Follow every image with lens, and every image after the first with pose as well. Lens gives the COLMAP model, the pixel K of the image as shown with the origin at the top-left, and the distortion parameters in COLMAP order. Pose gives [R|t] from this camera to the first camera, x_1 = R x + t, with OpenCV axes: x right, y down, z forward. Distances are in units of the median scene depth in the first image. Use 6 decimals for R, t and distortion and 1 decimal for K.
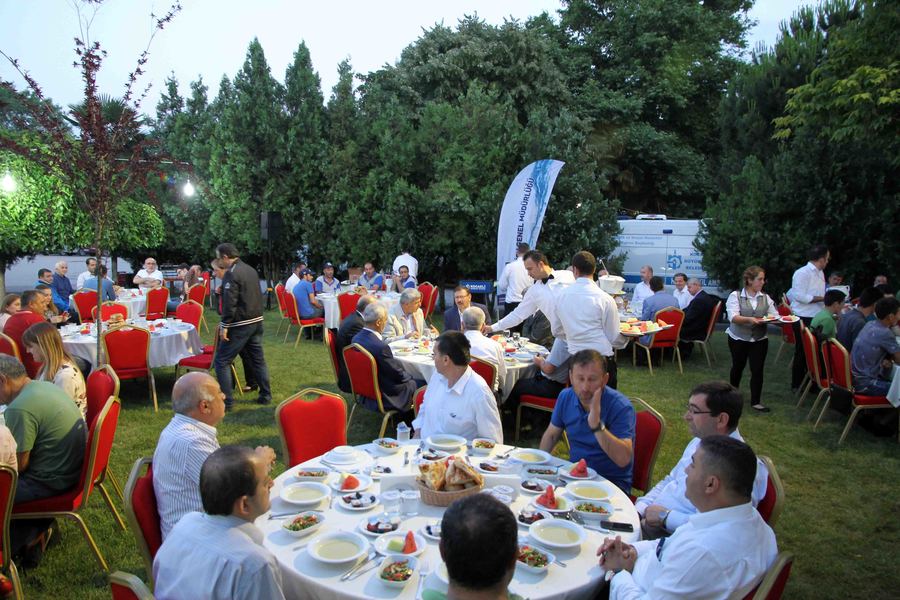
lens RADIAL K [[653.6, 0, 452.9], [0, 653.6, 302.3], [0, 0, 1]] dist [-0.099580, 0.073616]
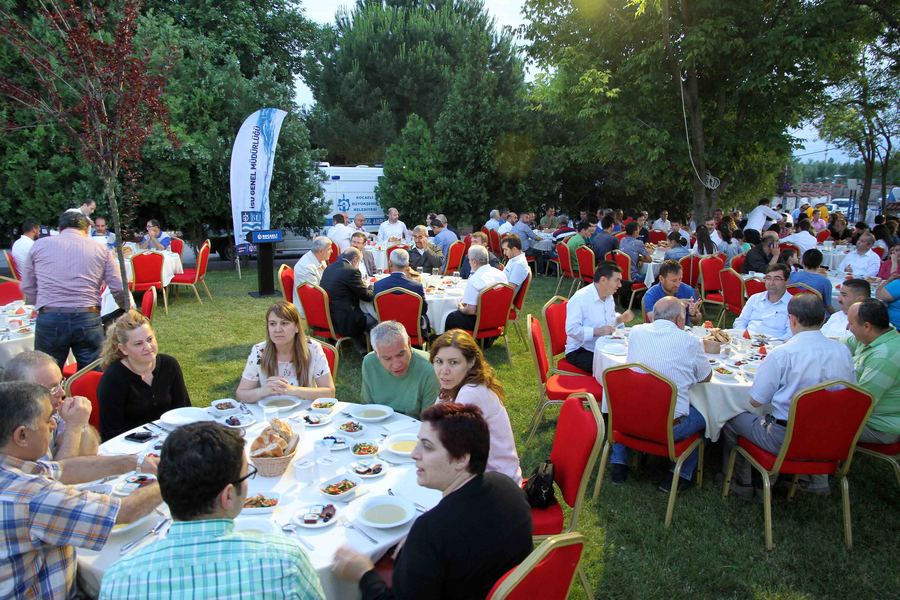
lens RADIAL K [[653.6, 0, 455.7], [0, 653.6, 296.2], [0, 0, 1]] dist [-0.099580, 0.073616]
pose [[0.698613, -0.130262, 0.703542, -0.397877], [0.074279, 0.991179, 0.109759, -0.017423], [-0.711634, -0.024421, 0.702126, 0.079639]]
